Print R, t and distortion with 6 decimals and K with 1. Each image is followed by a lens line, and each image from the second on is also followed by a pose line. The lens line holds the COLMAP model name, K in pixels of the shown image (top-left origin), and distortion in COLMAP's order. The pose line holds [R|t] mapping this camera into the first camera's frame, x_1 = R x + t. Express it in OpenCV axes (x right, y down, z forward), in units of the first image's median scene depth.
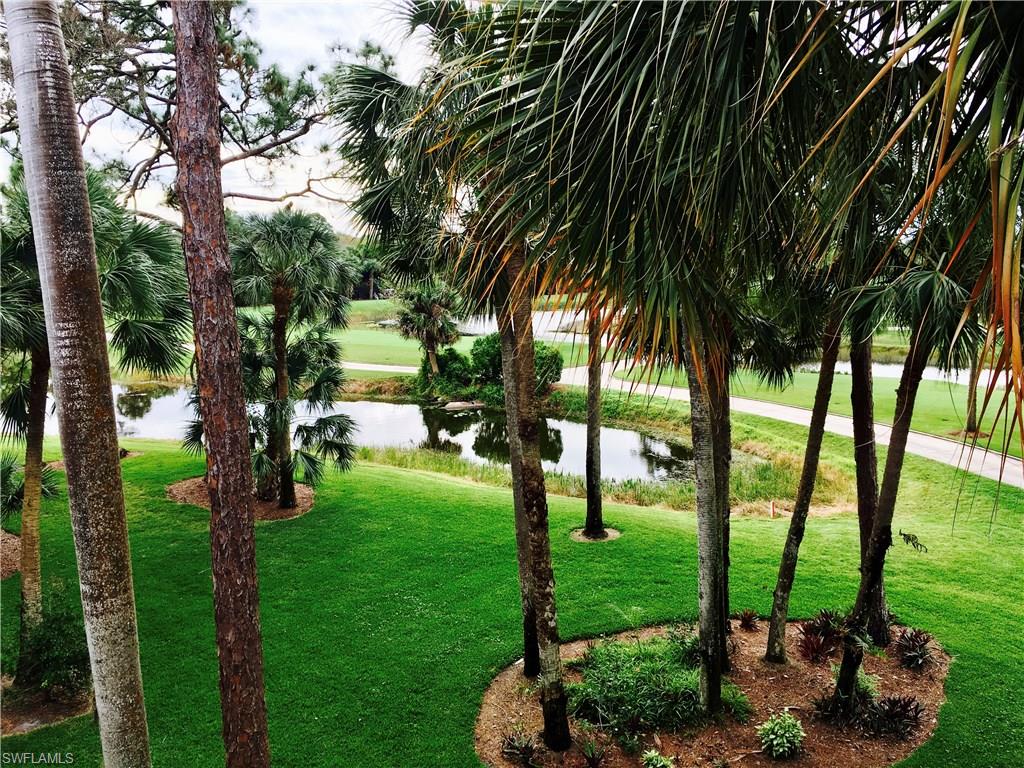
lens RADIAL K [[859.0, 0, 512.0], [0, 859.0, 384.0], [0, 0, 1]] dist [0.061417, -0.069117]
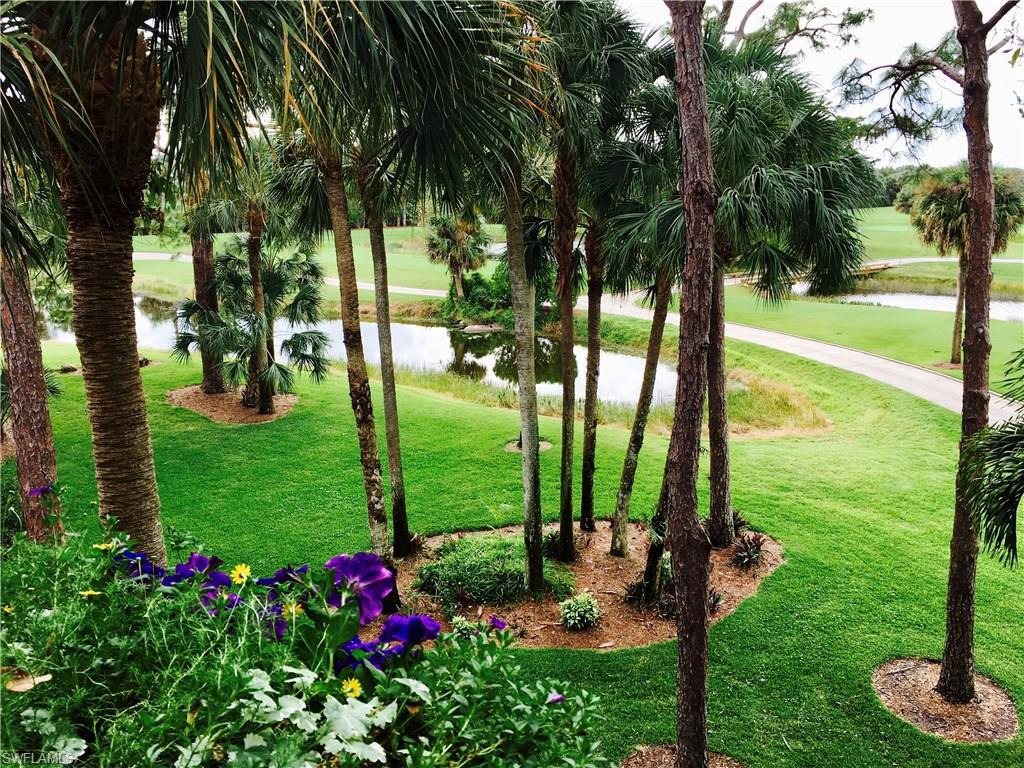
lens RADIAL K [[859.0, 0, 512.0], [0, 859.0, 384.0], [0, 0, 1]] dist [0.061417, -0.069117]
pose [[0.994124, 0.029265, -0.104219, 0.110780], [-0.020505, 0.996242, 0.084155, 0.004281], [0.106290, -0.081523, 0.990988, -0.036957]]
